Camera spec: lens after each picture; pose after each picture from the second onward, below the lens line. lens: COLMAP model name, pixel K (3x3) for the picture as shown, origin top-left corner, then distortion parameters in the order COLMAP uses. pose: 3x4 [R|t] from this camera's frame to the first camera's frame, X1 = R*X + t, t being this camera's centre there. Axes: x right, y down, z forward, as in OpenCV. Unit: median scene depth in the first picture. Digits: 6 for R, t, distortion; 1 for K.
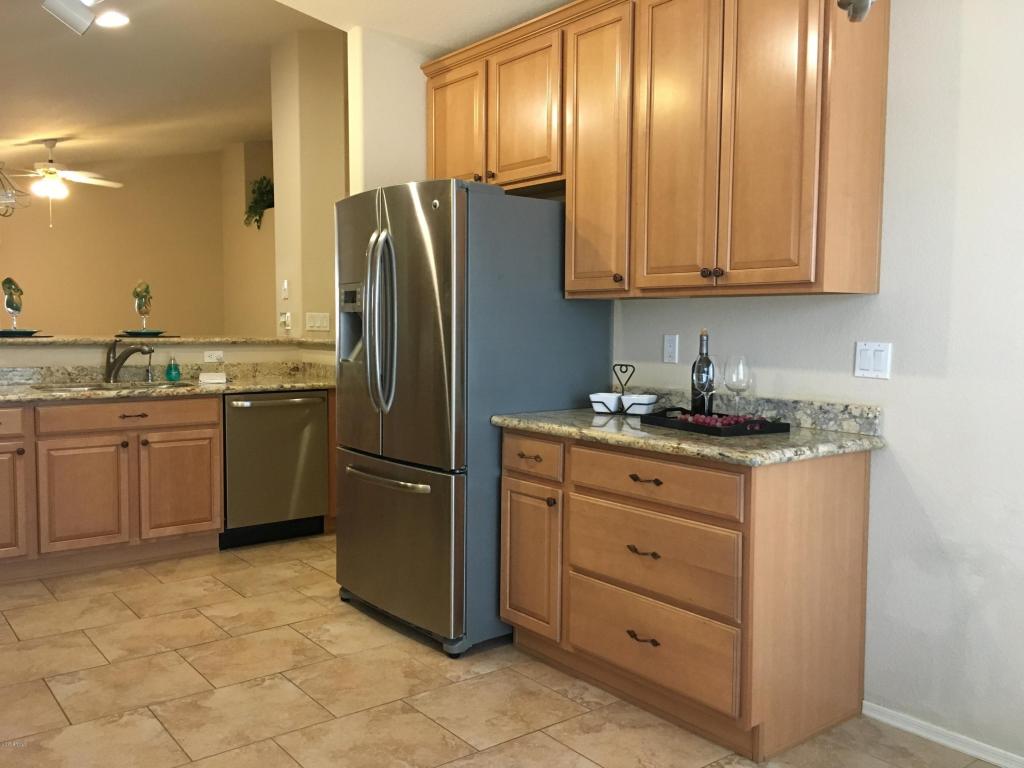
lens RADIAL K [[873.6, 0, 509.6], [0, 873.6, 387.9], [0, 0, 1]] dist [0.089586, -0.121374]
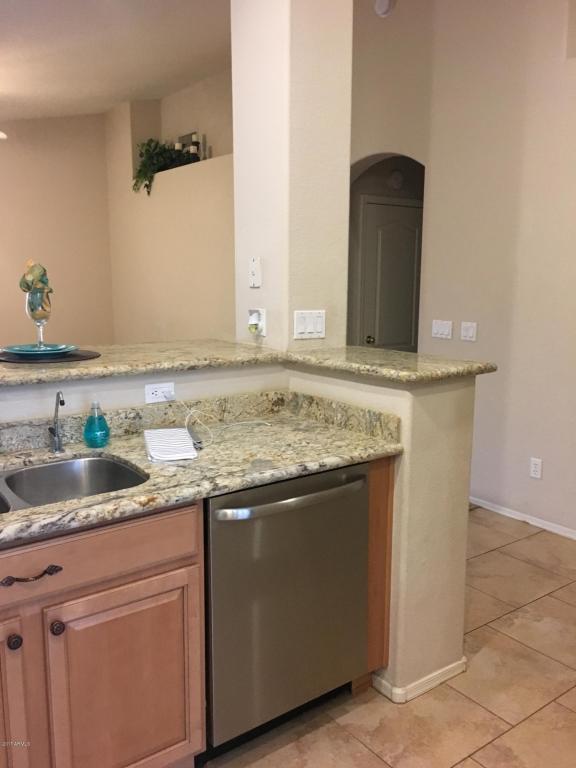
lens RADIAL K [[655.2, 0, 288.0], [0, 655.2, 384.0], [0, 0, 1]] dist [0.089586, -0.121374]
pose [[0.999732, -0.000130, -0.023165, -0.287833], [0.002126, 0.996280, 0.086146, -0.094824], [0.023068, -0.086172, 0.996013, 0.677525]]
